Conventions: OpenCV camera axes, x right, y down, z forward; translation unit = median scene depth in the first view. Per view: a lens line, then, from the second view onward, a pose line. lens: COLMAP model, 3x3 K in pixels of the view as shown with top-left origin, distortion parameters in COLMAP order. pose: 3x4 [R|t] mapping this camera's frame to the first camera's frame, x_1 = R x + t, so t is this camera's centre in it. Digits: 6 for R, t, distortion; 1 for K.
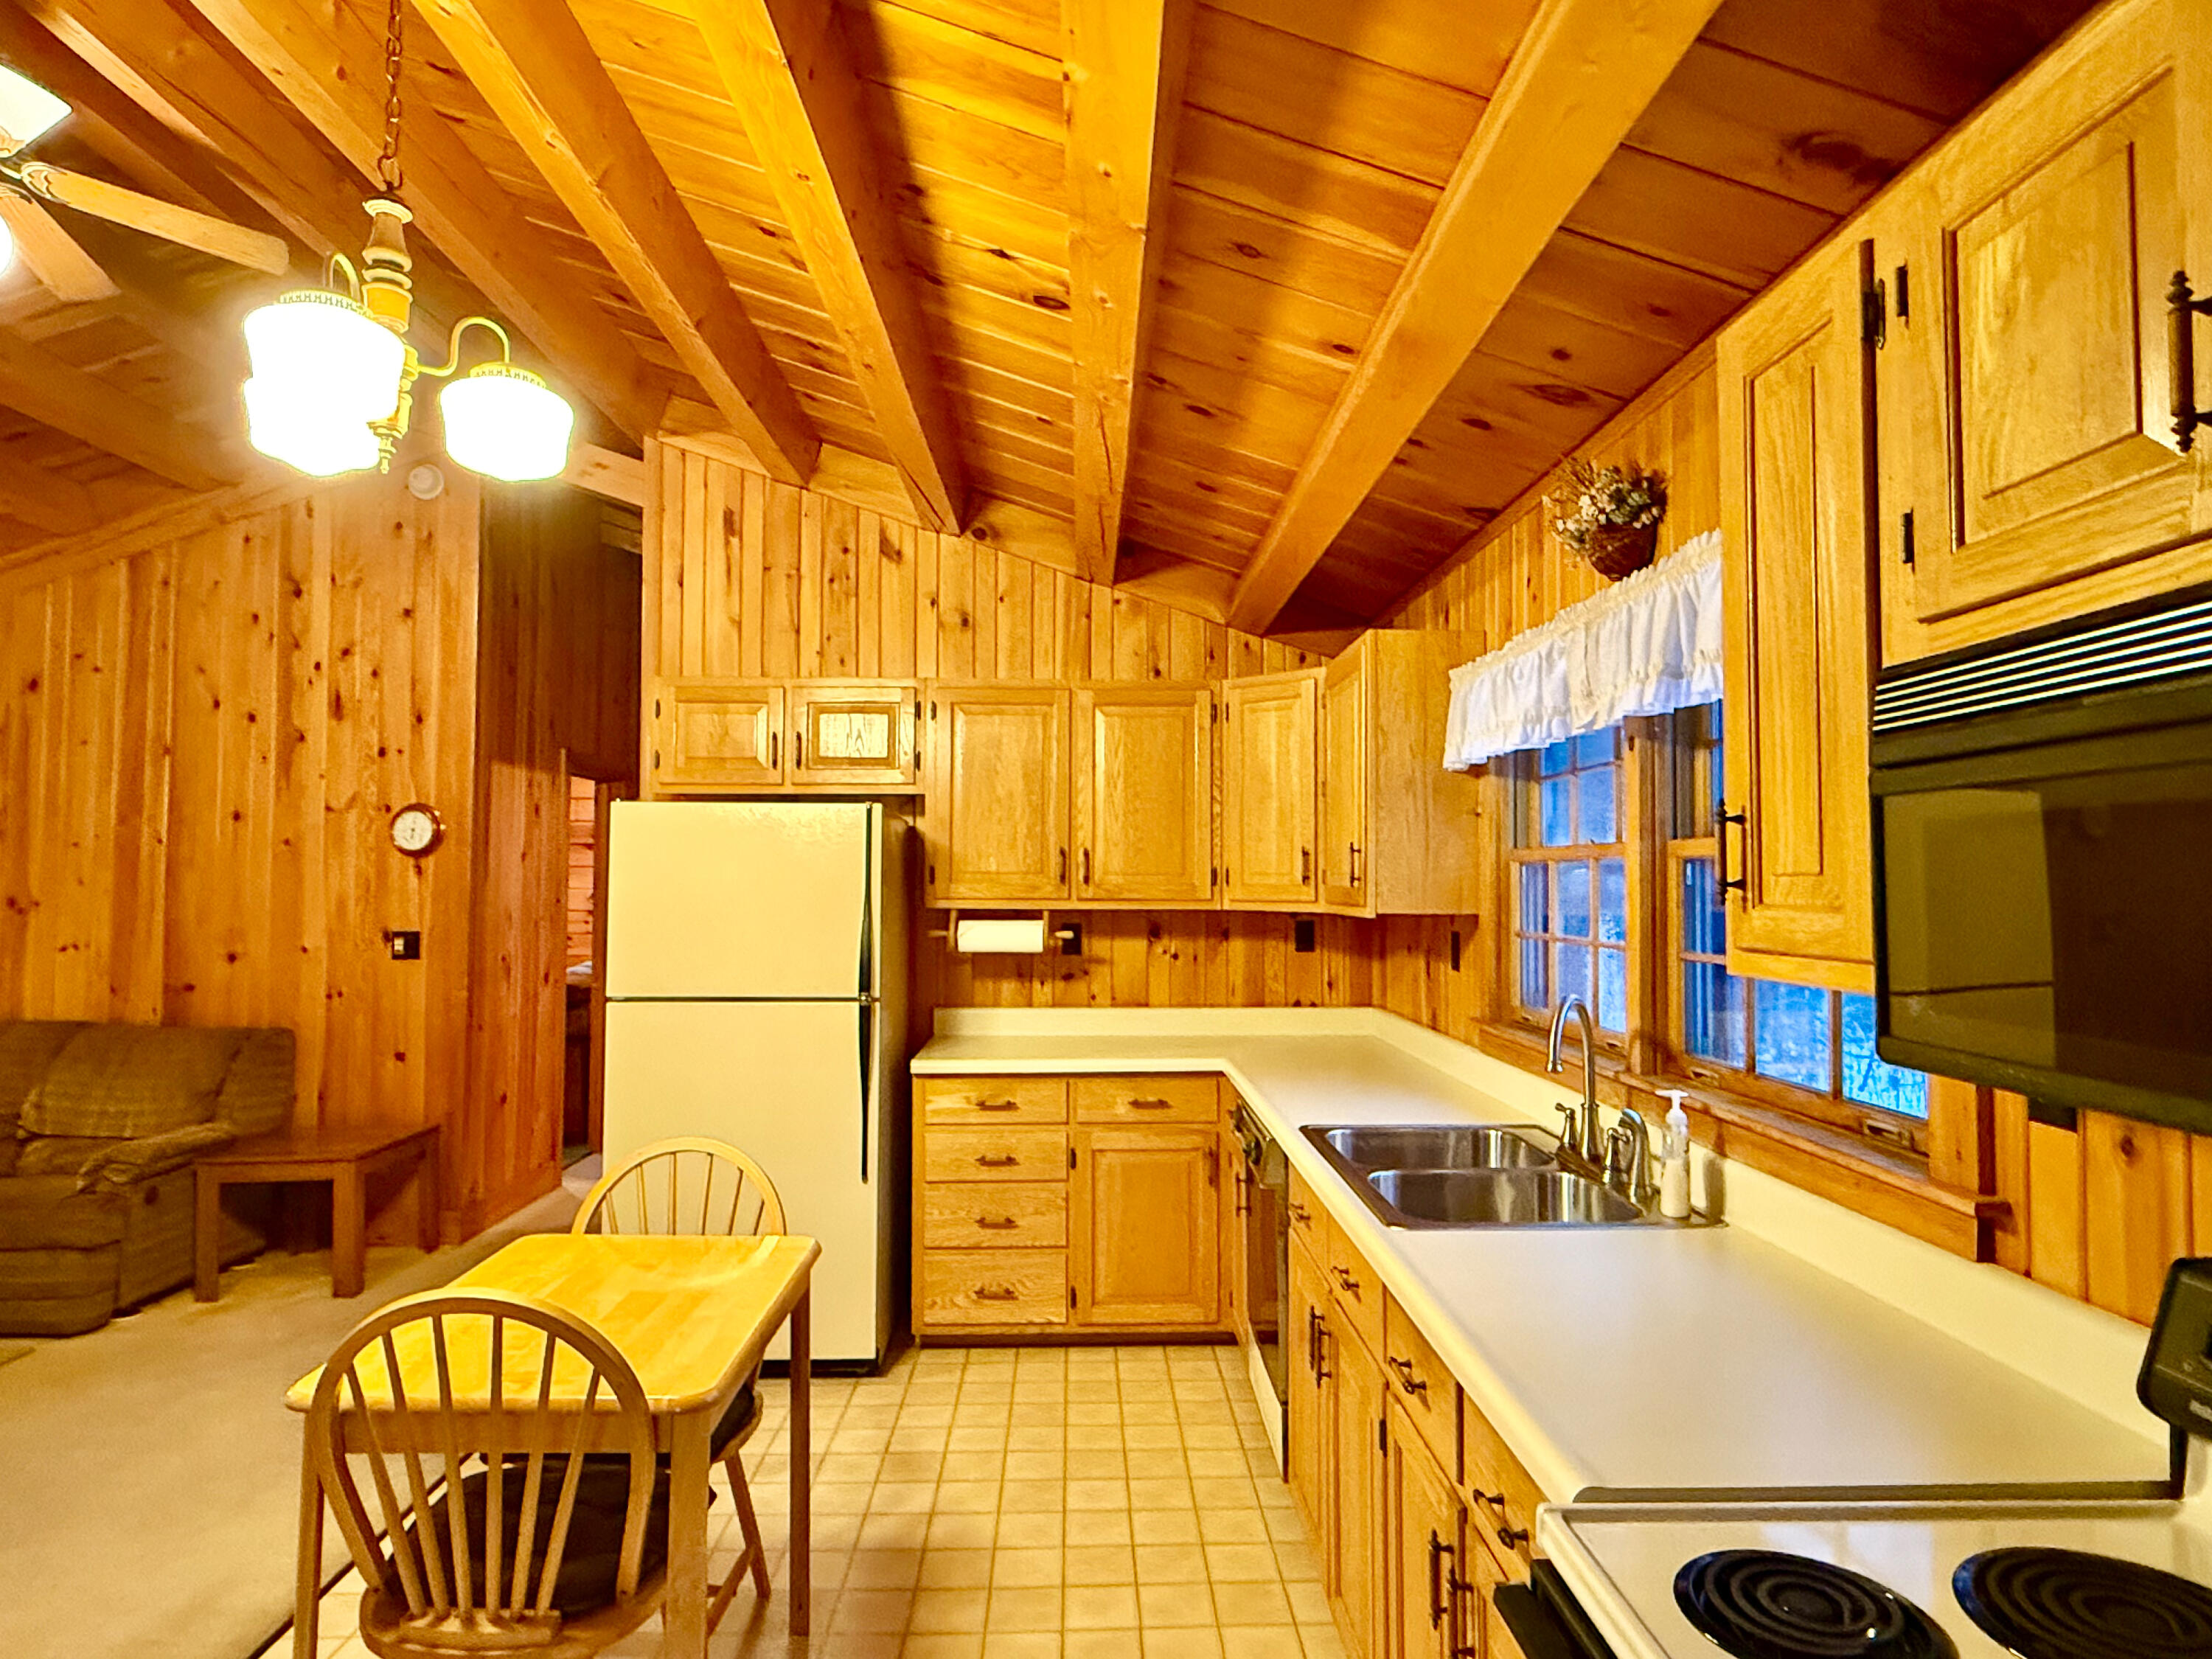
lens RADIAL K [[1281.2, 0, 1109.2], [0, 1281.2, 831.0], [0, 0, 1]] dist [-0.004194, 0.003183]
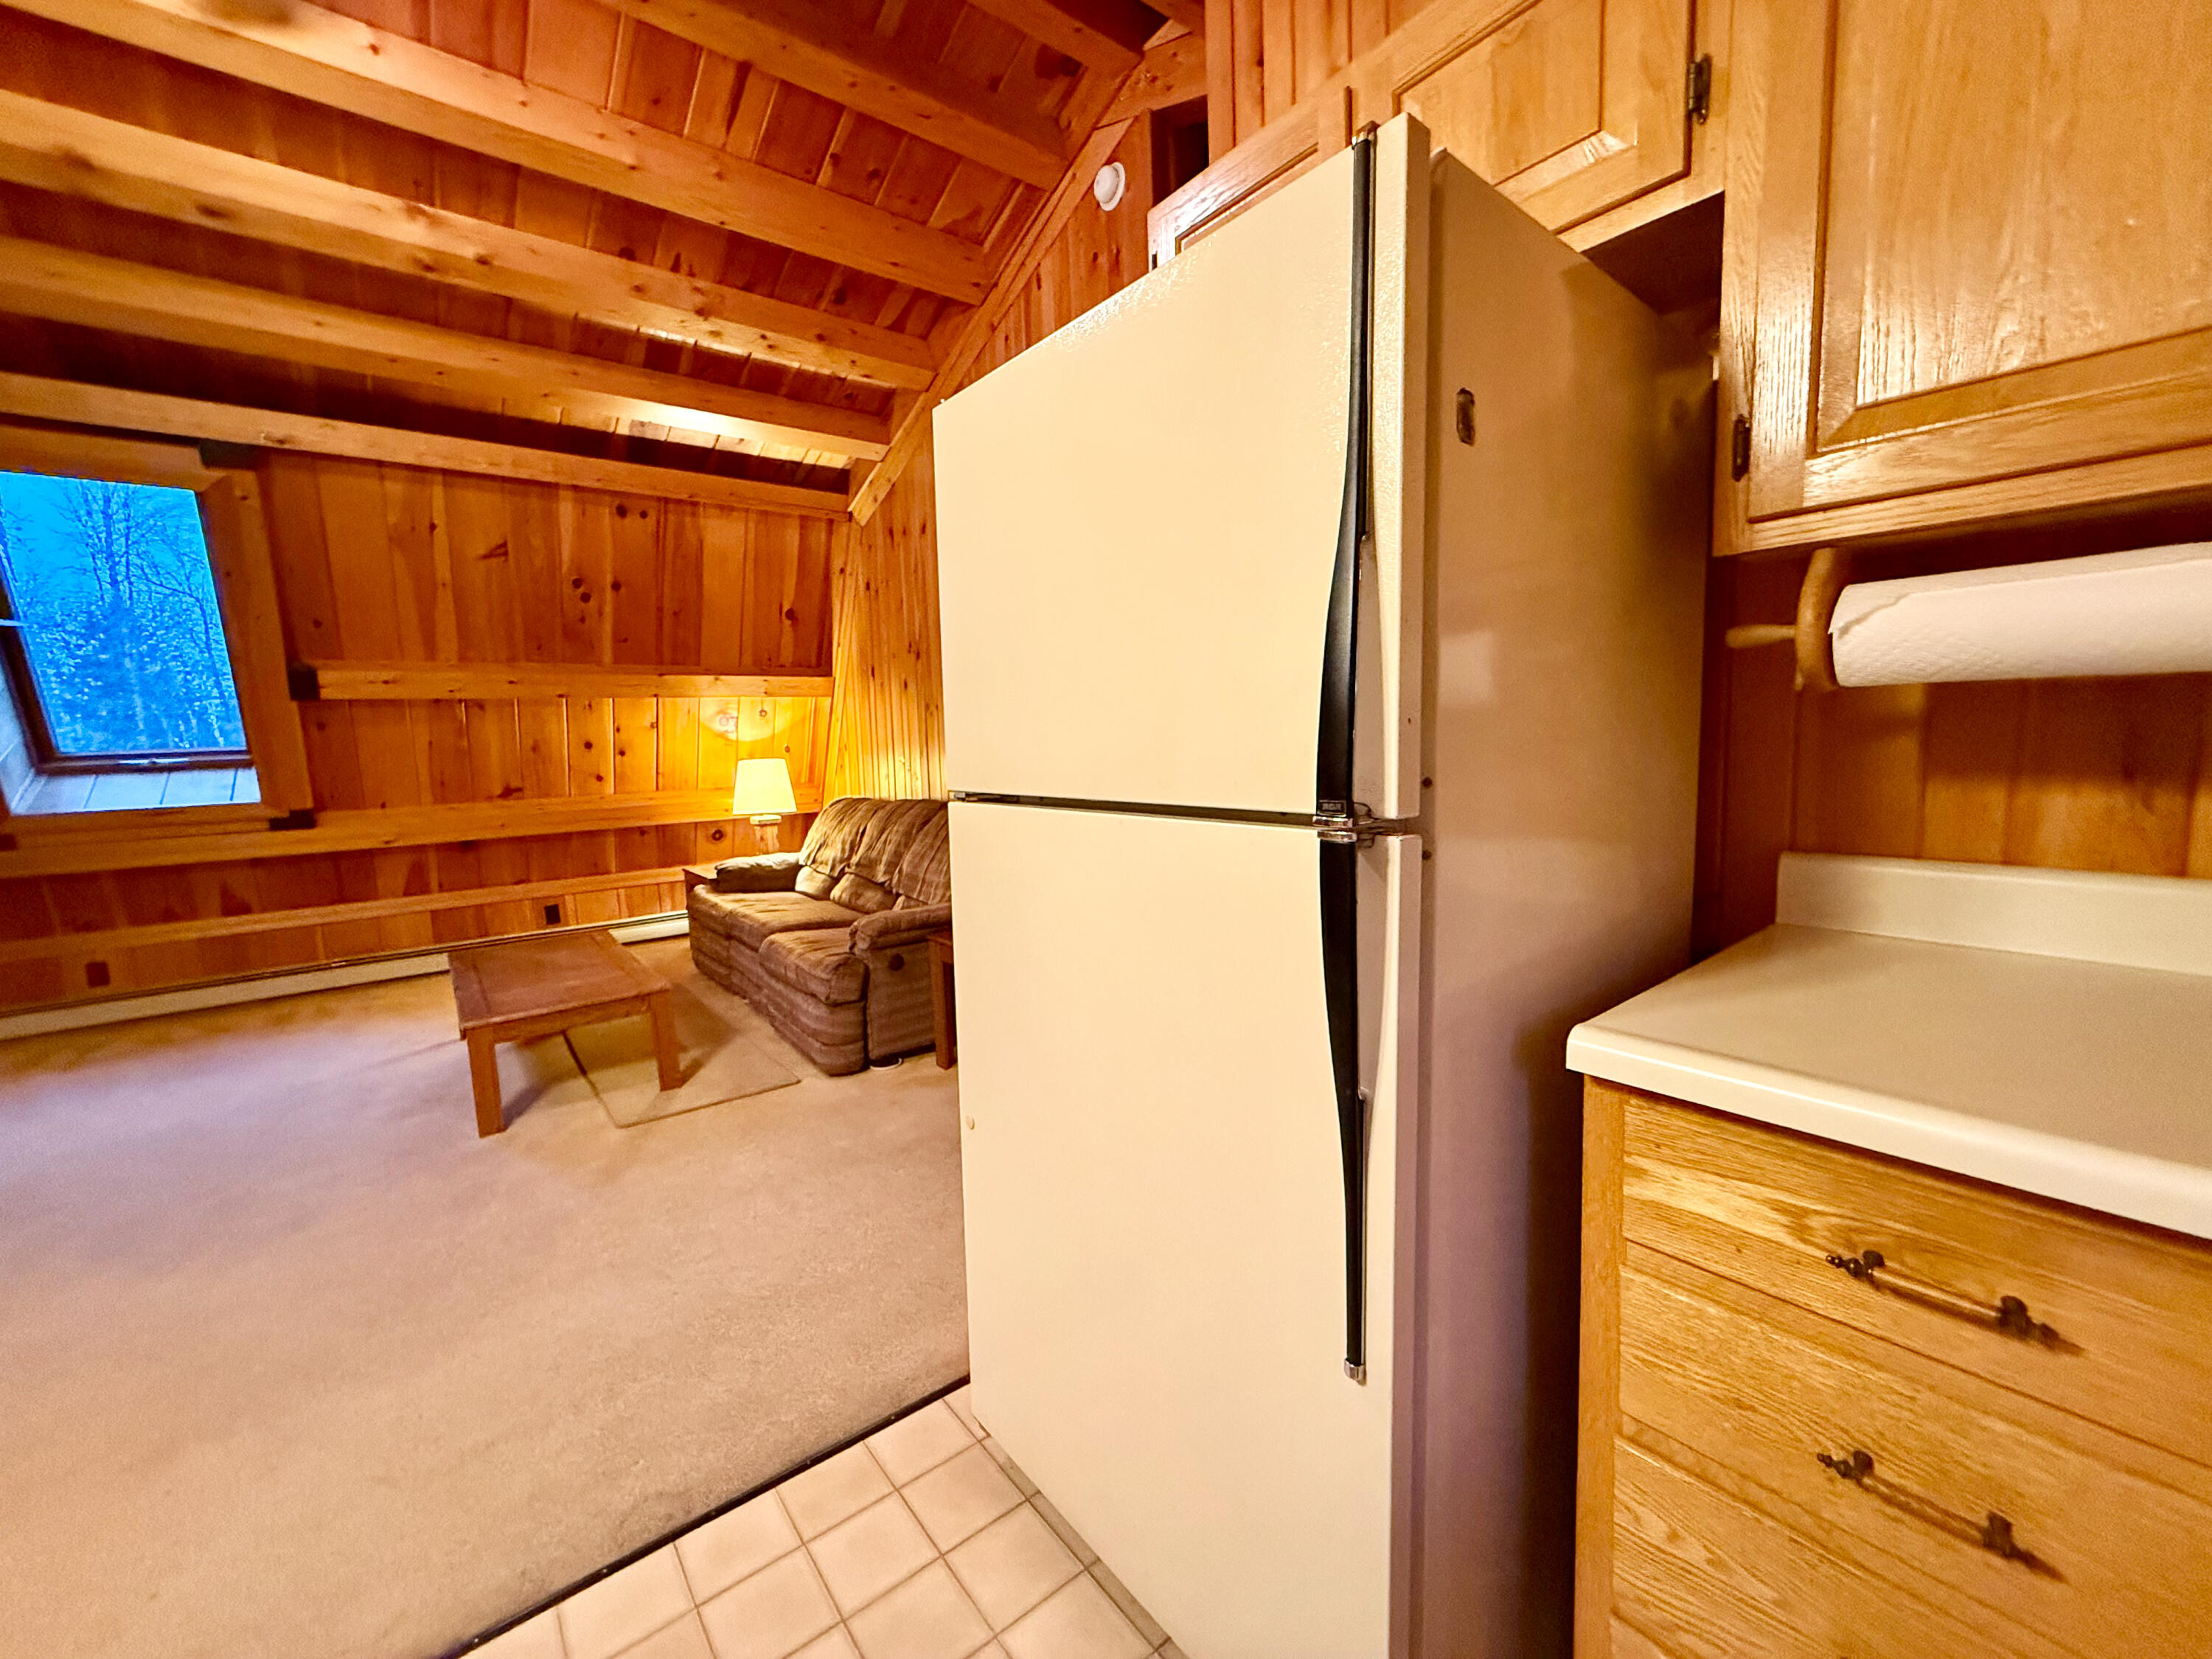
lens RADIAL K [[882.1, 0, 1107.3], [0, 882.1, 827.6], [0, 0, 1]] dist [0.002382, -0.000209]
pose [[0.600349, 0.062054, -0.797327, -0.042507], [0.065996, 0.989741, 0.126720, 0.074802], [0.797010, -0.128697, 0.590095, 0.608318]]
